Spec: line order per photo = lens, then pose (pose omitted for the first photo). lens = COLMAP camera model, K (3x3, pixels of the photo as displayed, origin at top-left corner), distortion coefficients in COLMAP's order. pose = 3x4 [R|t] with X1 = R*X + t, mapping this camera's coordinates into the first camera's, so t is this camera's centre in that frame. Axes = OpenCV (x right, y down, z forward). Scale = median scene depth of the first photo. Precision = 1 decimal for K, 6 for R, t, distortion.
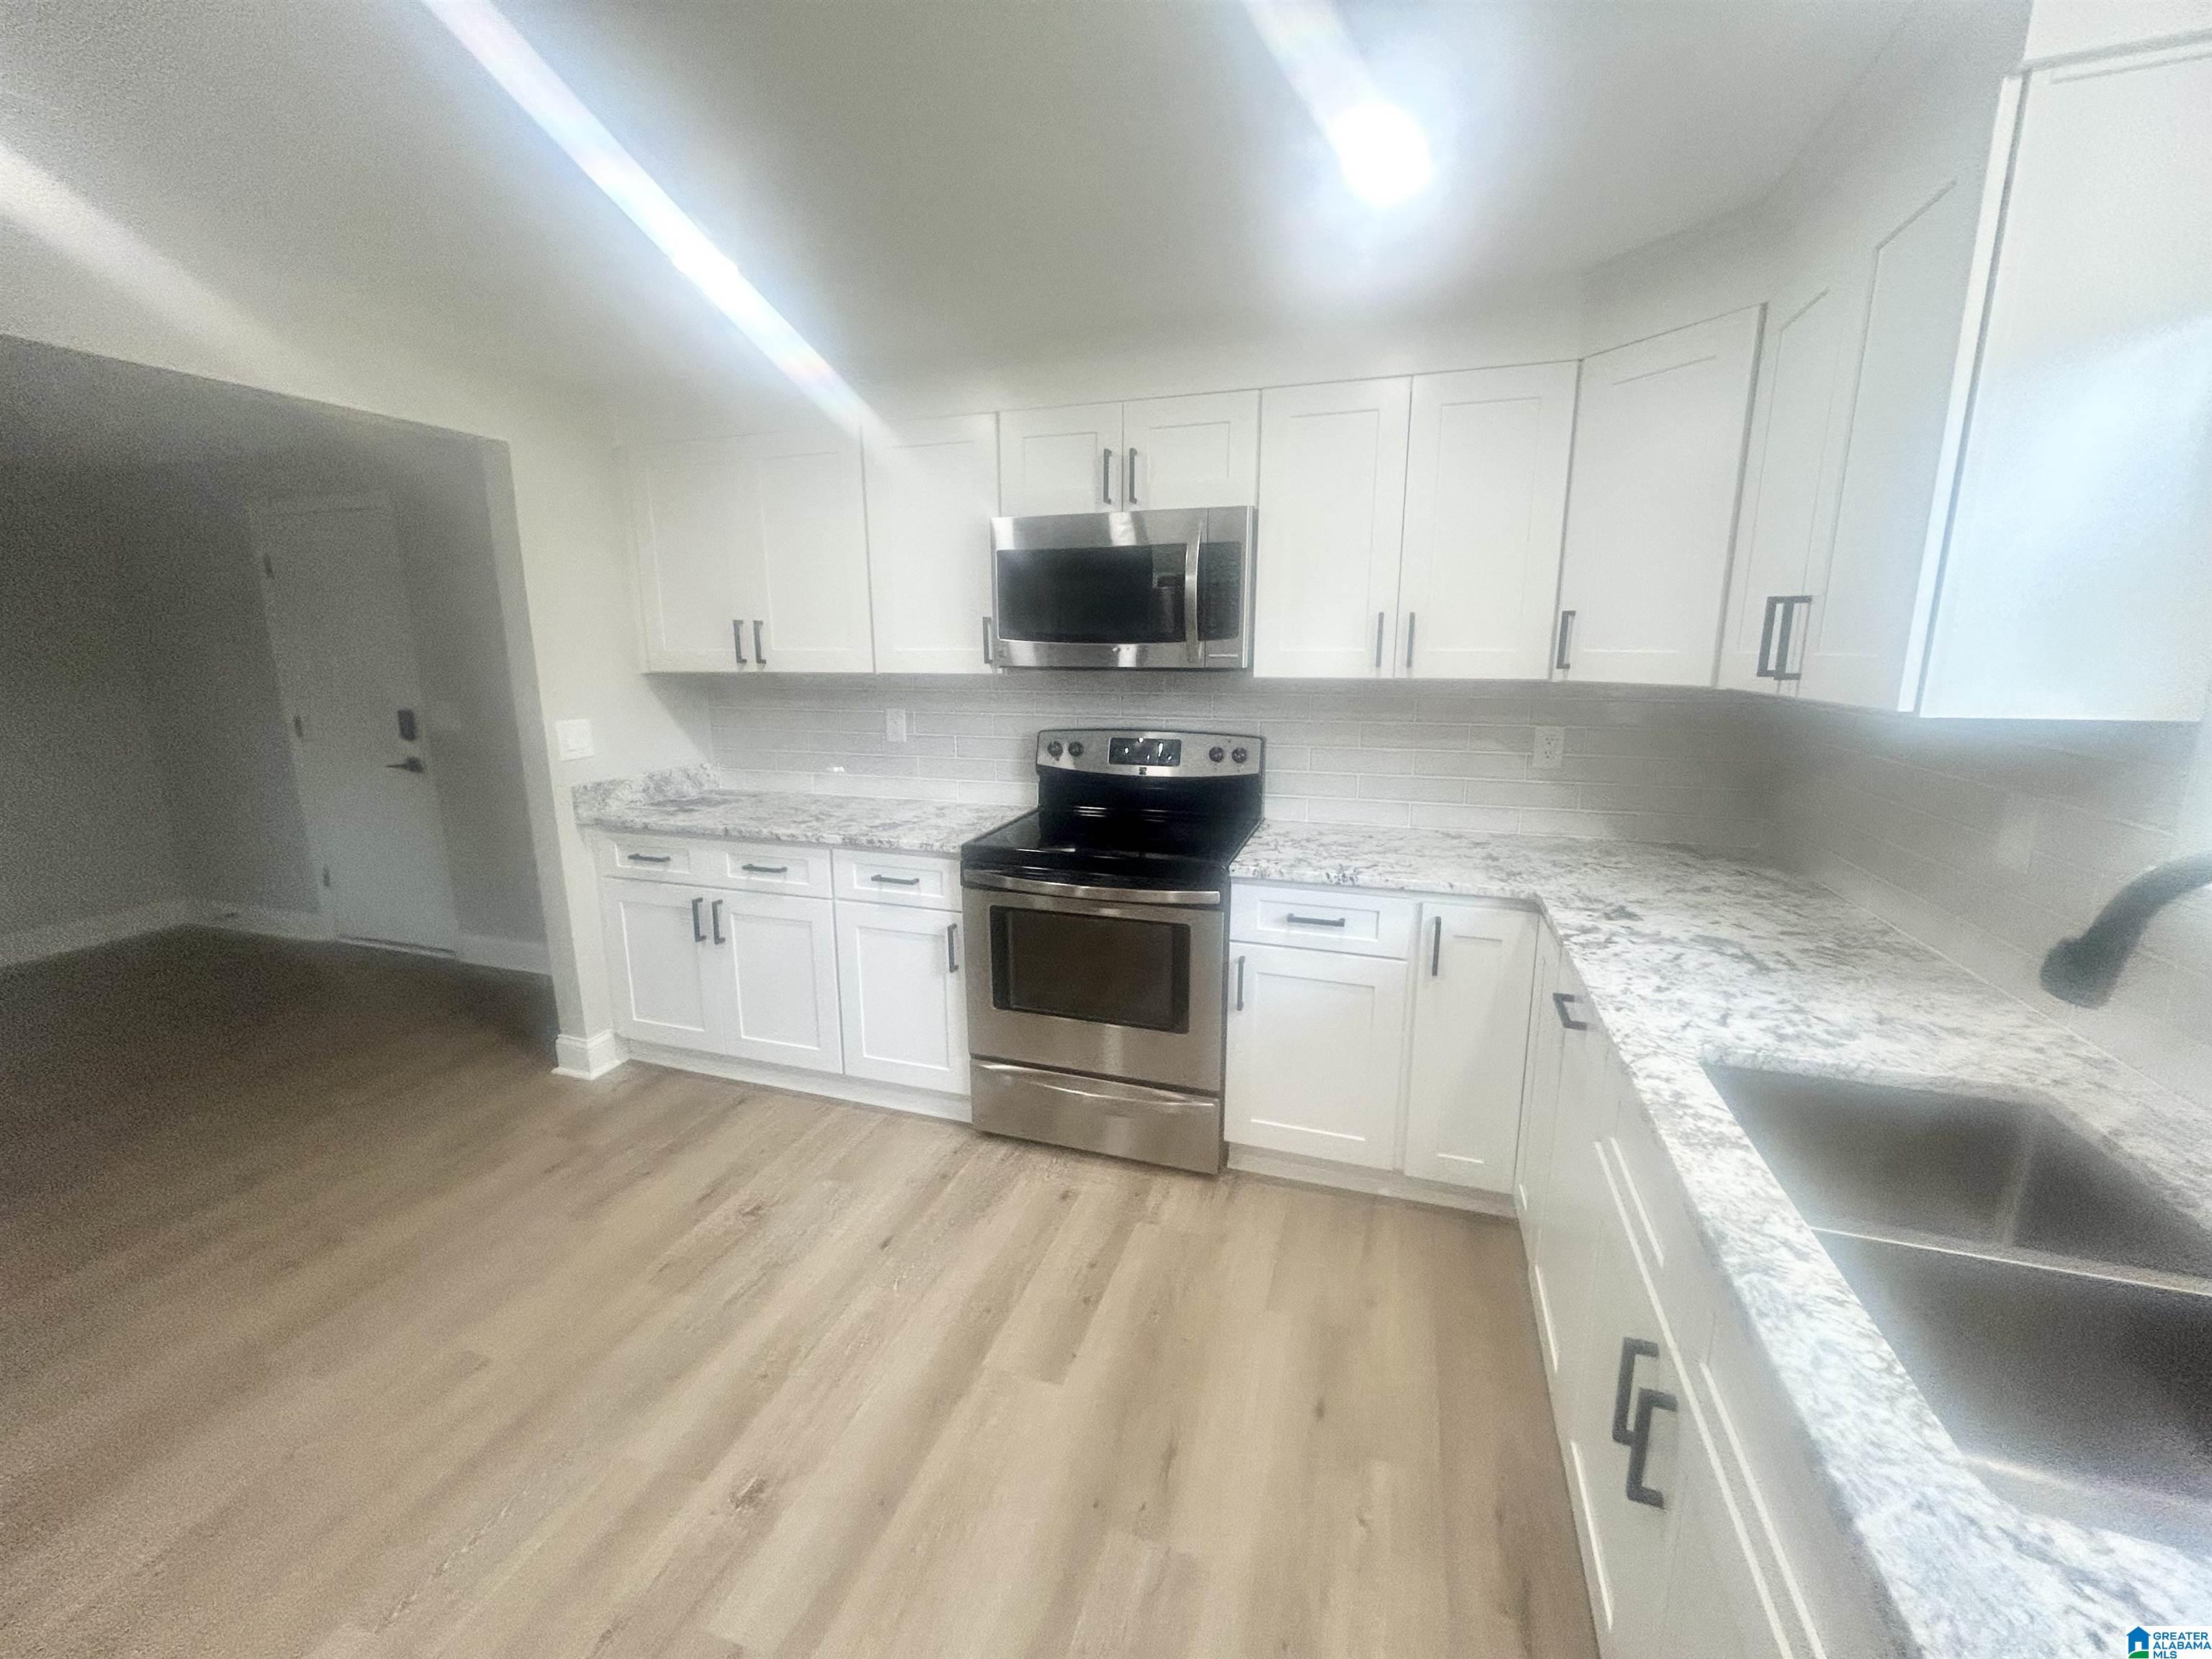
lens RADIAL K [[892.6, 0, 1107.9], [0, 892.6, 825.5], [0, 0, 1]] dist [-0.002310, 0.000492]
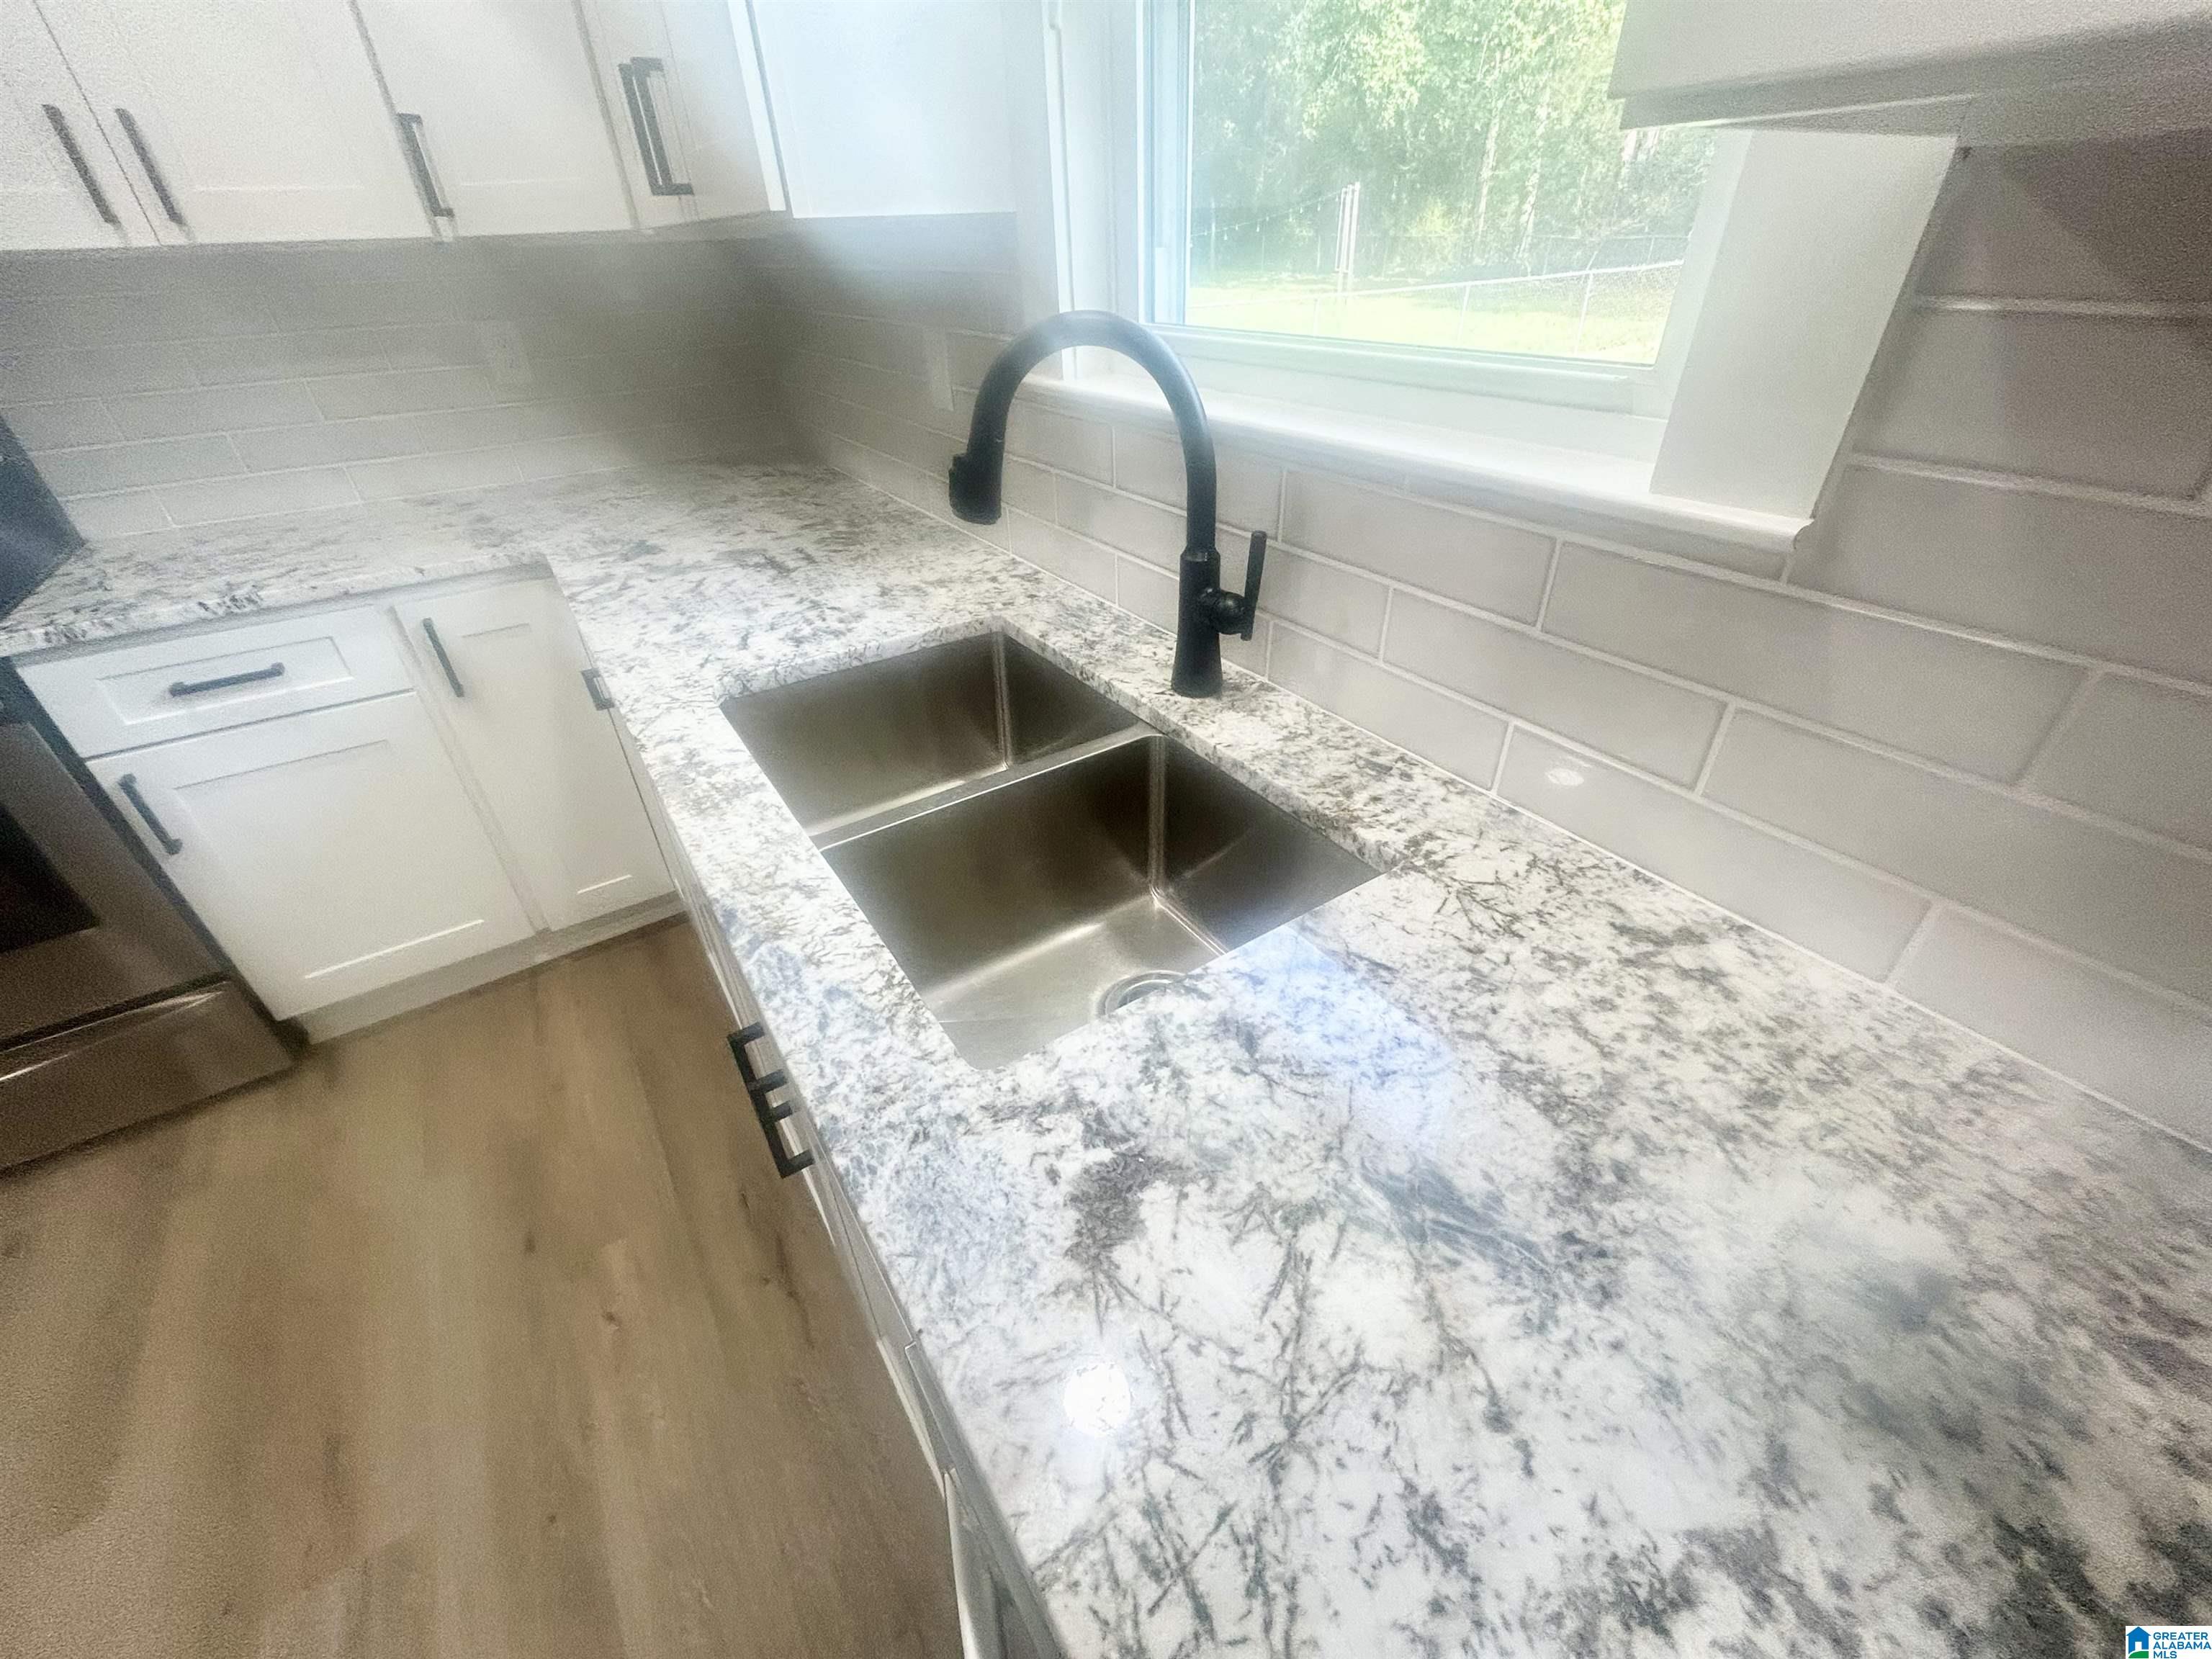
lens RADIAL K [[892.6, 0, 1103.9], [0, 892.6, 826.1], [0, 0, 1]] dist [-0.002310, 0.000492]
pose [[0.616733, -0.450291, 0.645661, 0.236620], [0.188339, 0.880815, 0.434389, 0.057210], [-0.764310, -0.146299, 0.628034, 0.138403]]
